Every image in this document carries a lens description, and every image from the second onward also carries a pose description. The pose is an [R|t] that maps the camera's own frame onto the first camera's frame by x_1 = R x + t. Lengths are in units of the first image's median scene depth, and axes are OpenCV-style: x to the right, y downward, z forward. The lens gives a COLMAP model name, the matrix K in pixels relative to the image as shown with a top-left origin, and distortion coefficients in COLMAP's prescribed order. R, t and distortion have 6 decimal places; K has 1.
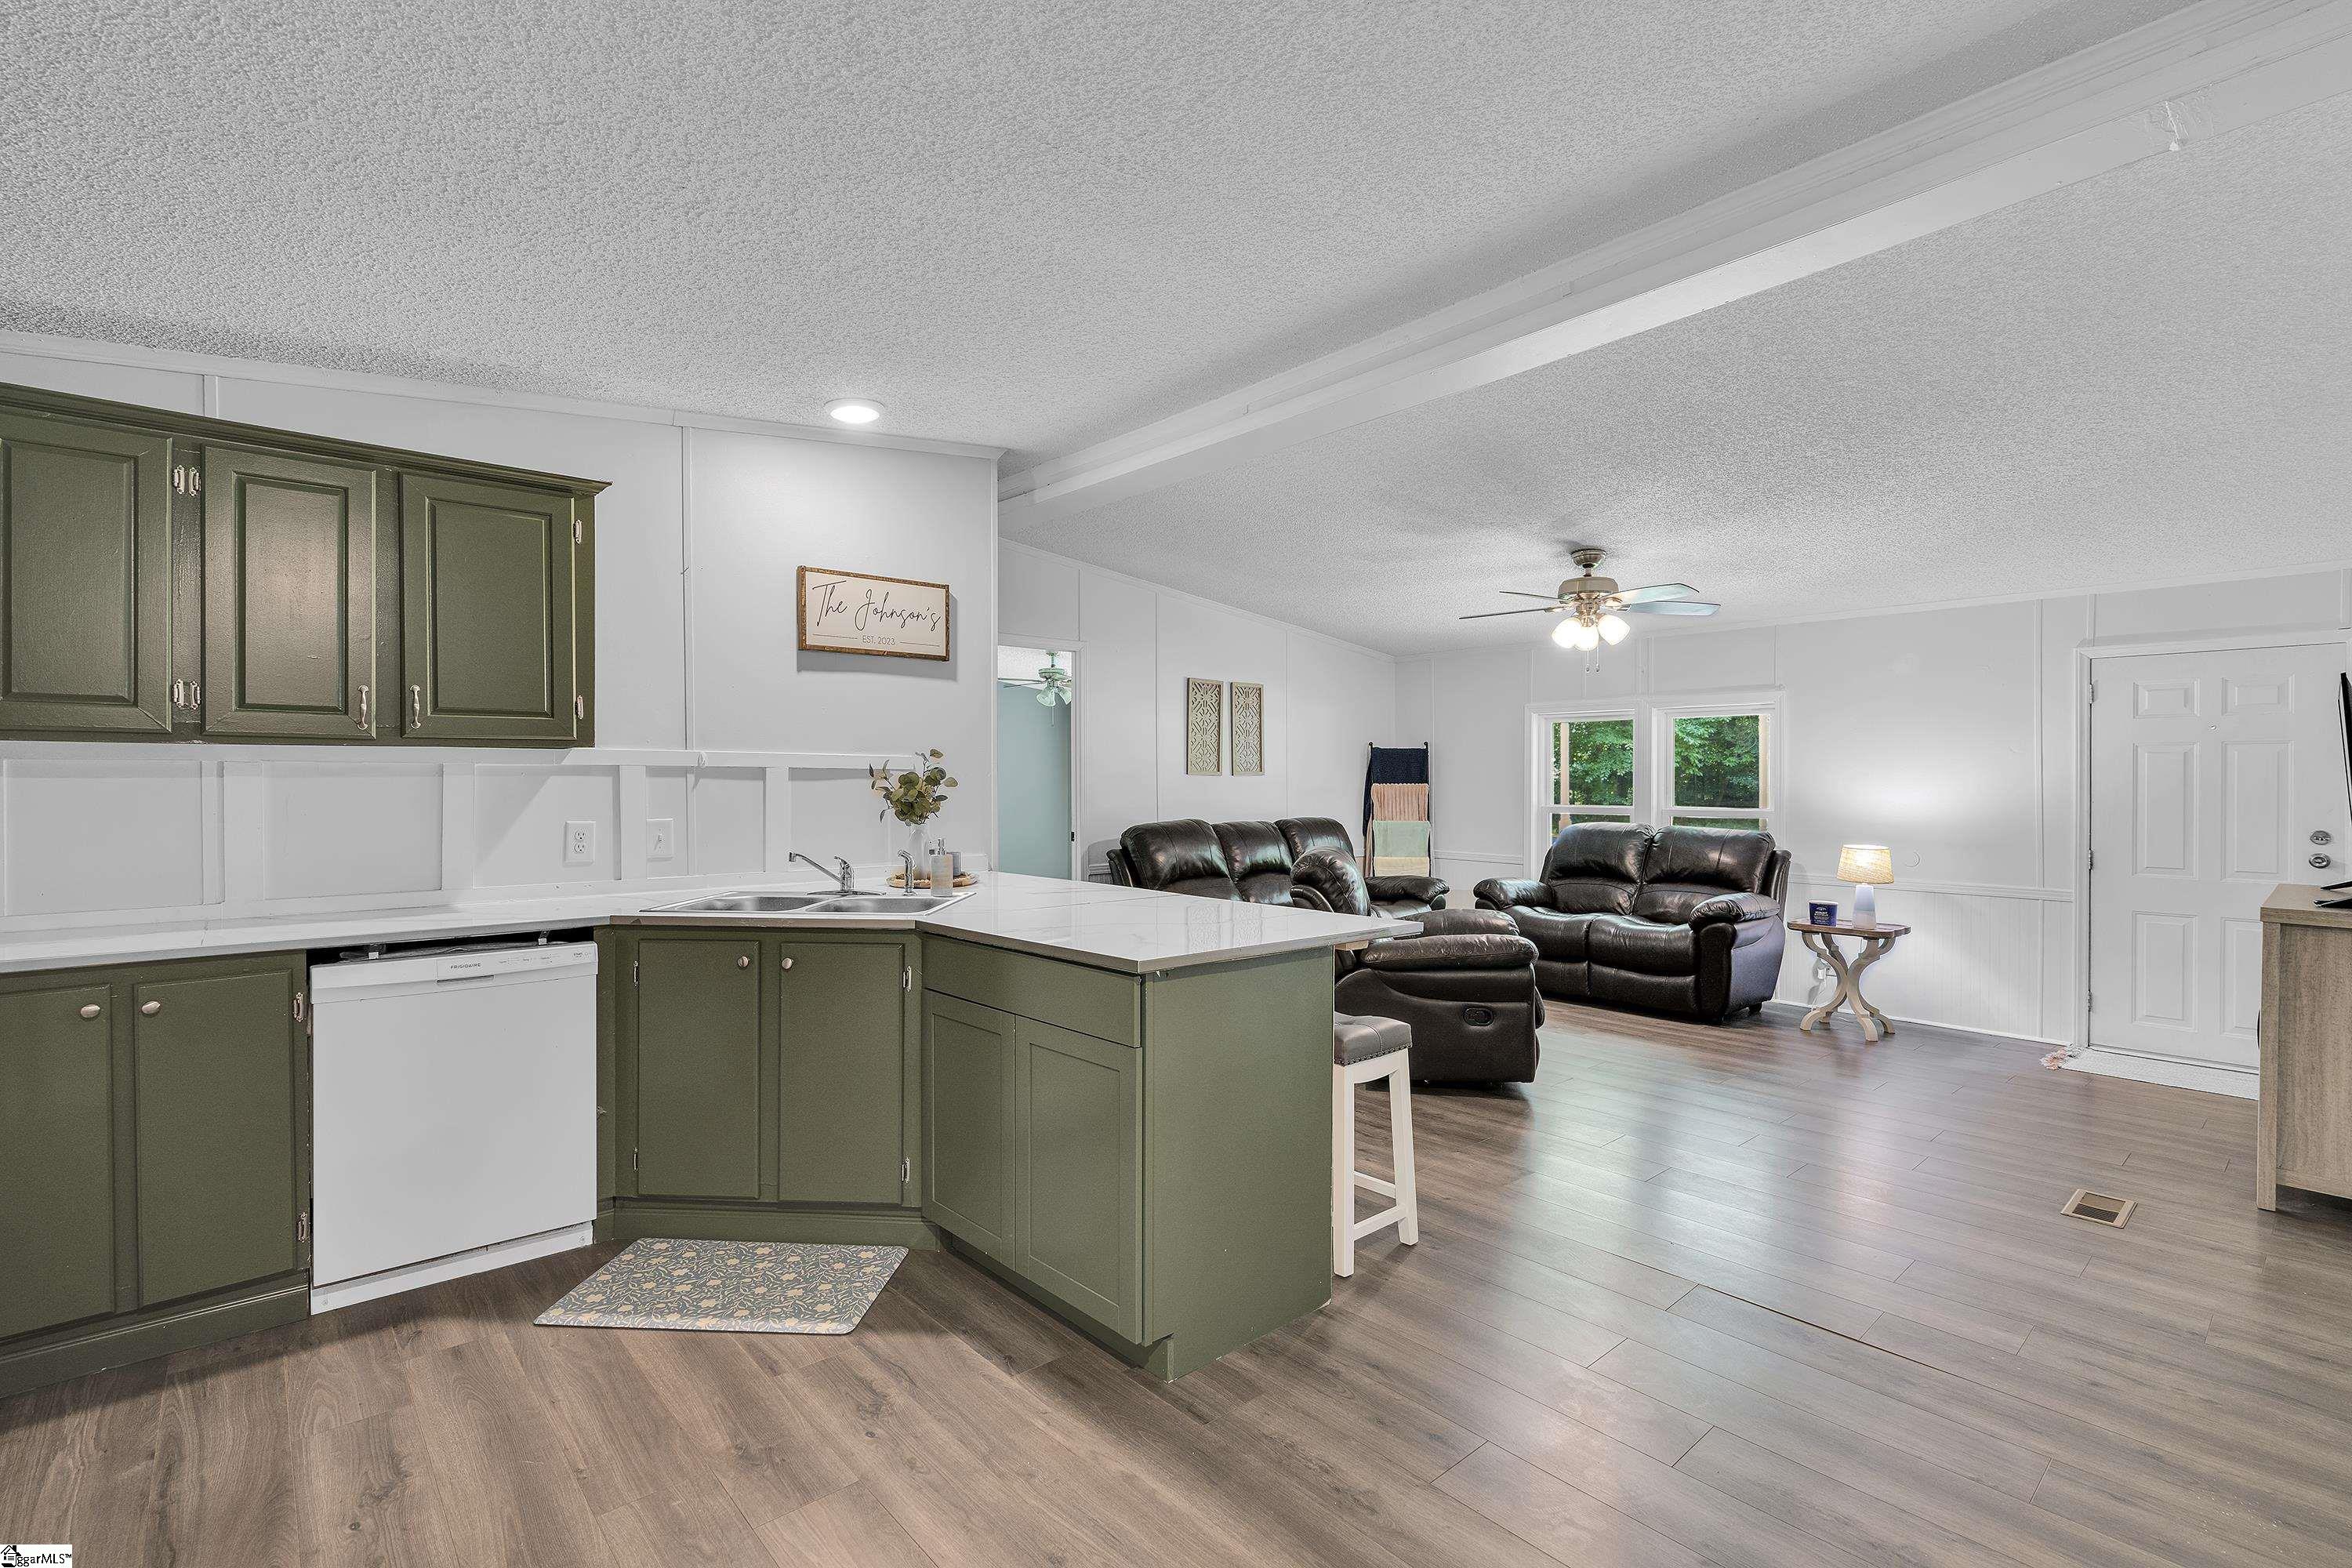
lens RADIAL K [[1057.4, 0, 1166.8], [0, 1057.4, 784.4], [0, 0, 1]] dist [-0.003256, 0.002213]
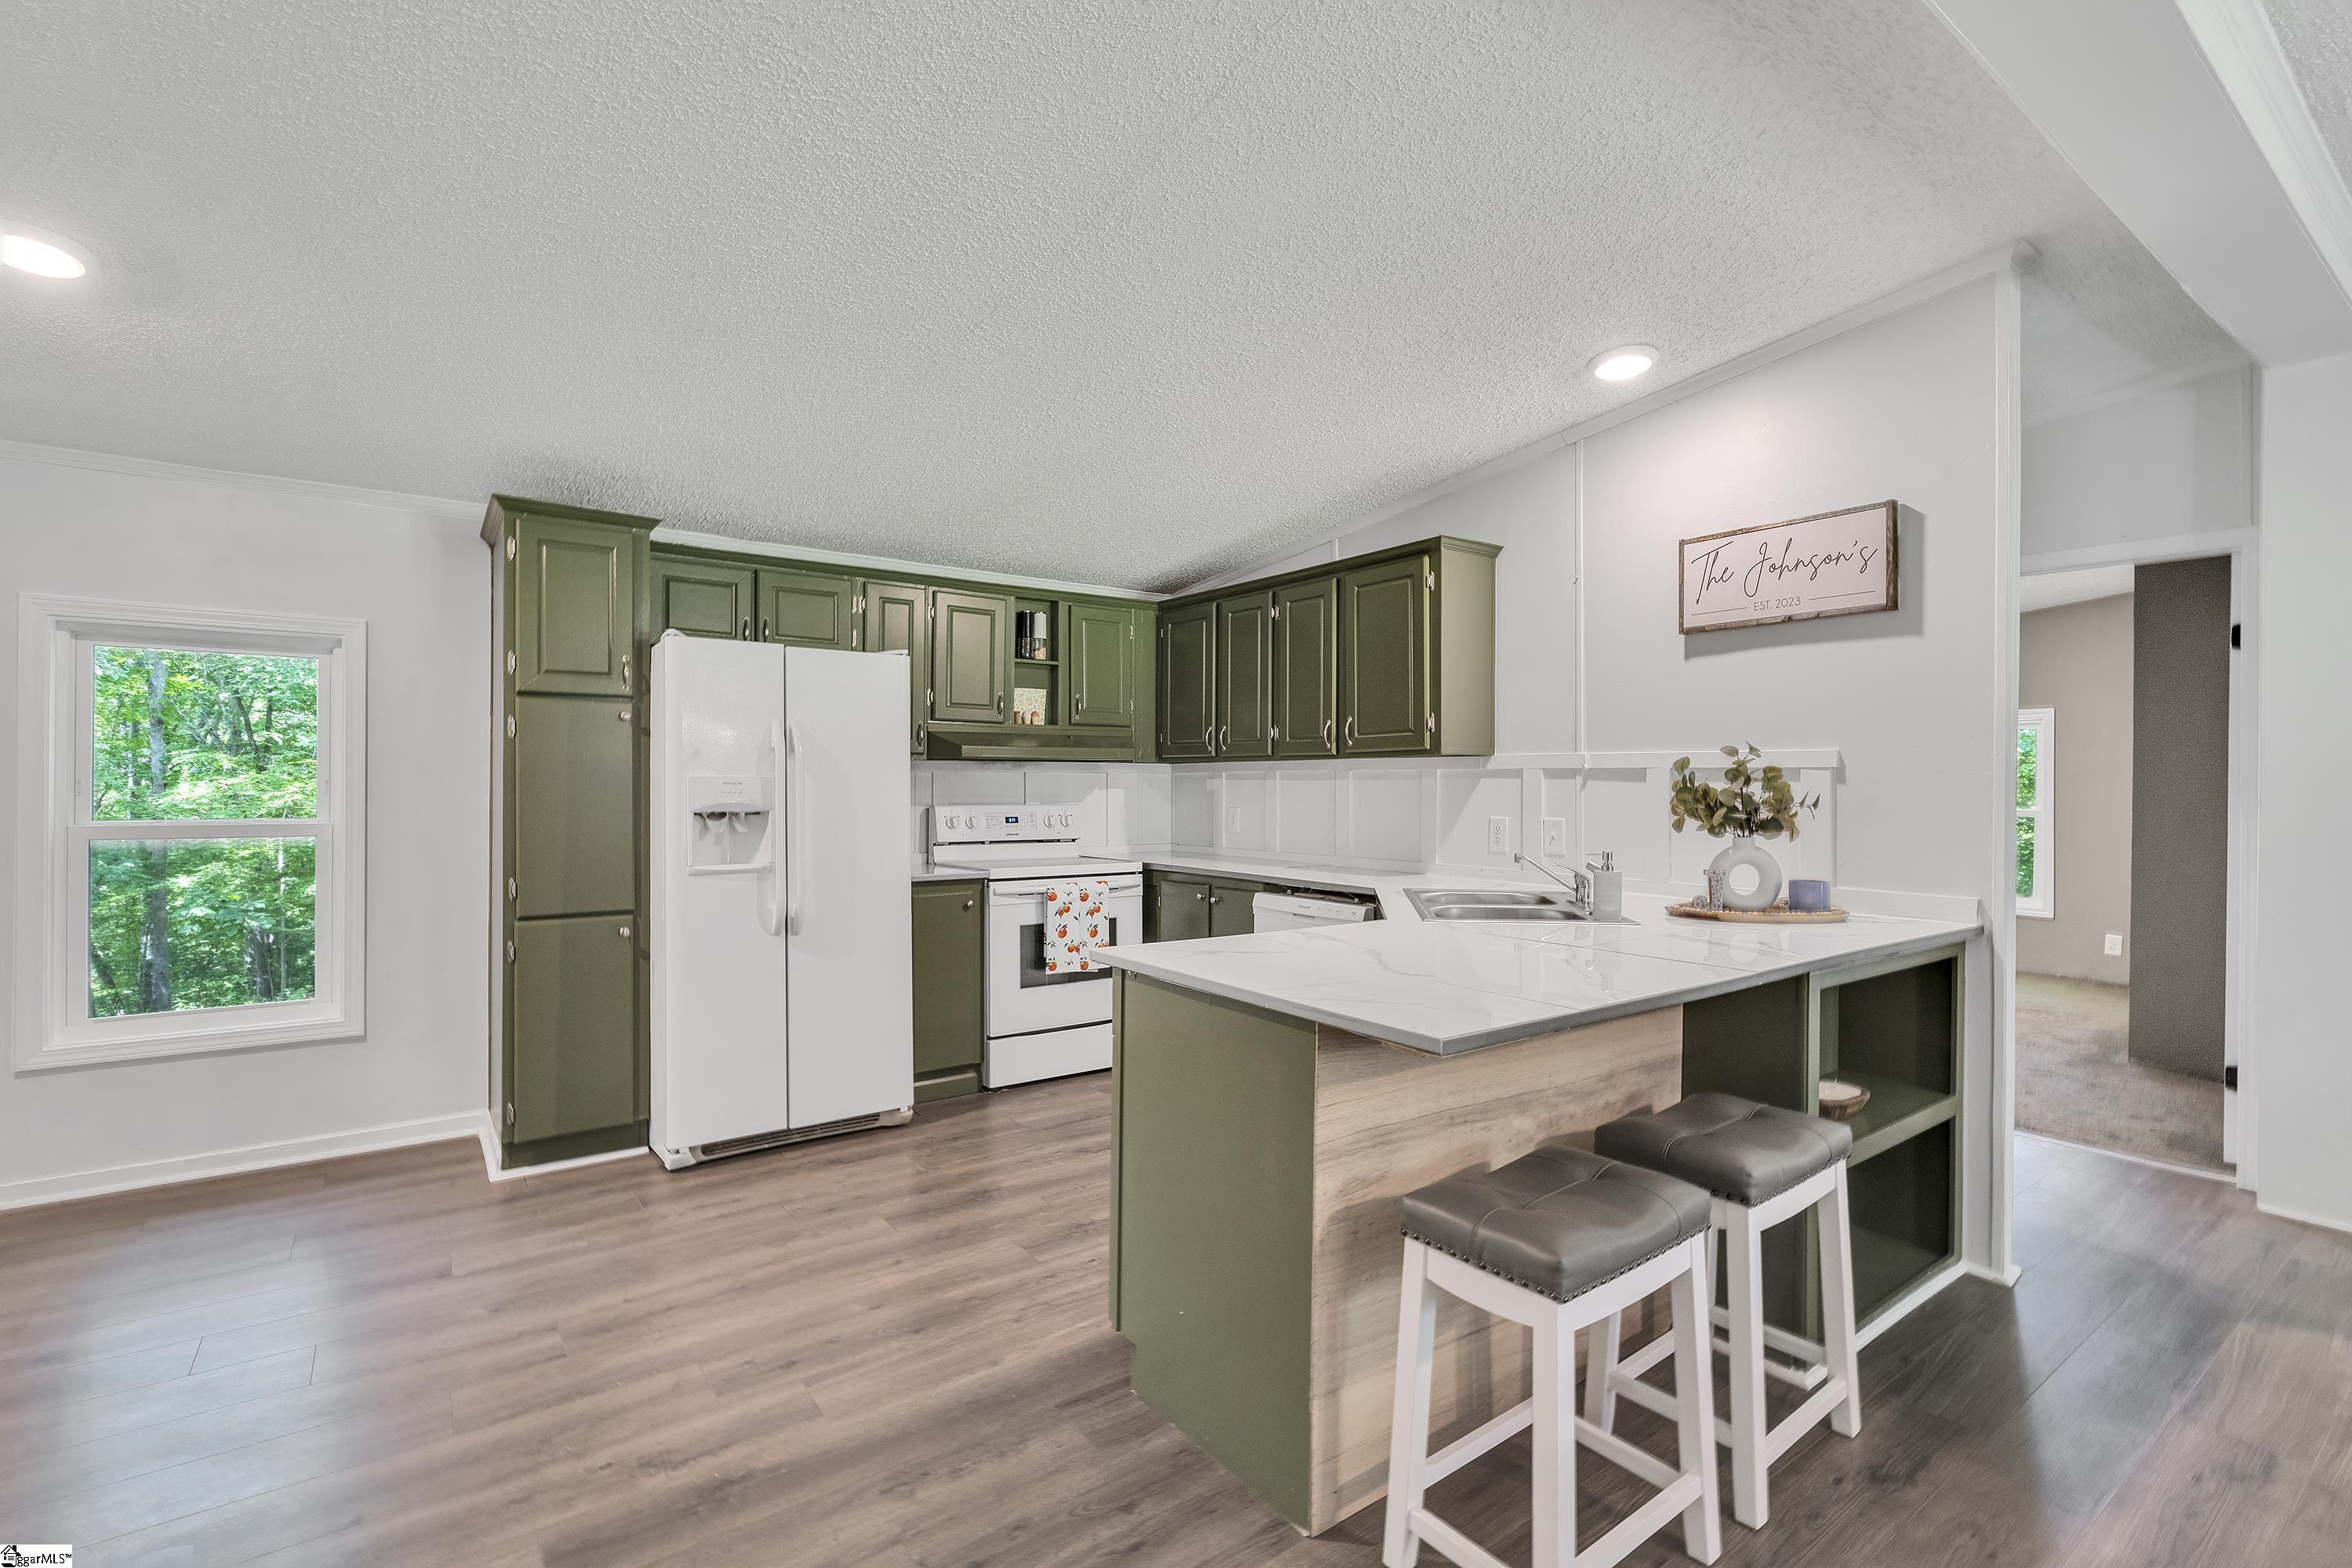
lens RADIAL K [[1057.4, 0, 1172.1], [0, 1057.4, 779.7], [0, 0, 1]] dist [-0.003256, 0.002213]
pose [[-0.083482, -0.005559, -0.996494, 0.396591], [-0.007977, 0.999956, -0.004910, 0.001282], [0.996477, 0.007539, -0.083523, 0.451279]]
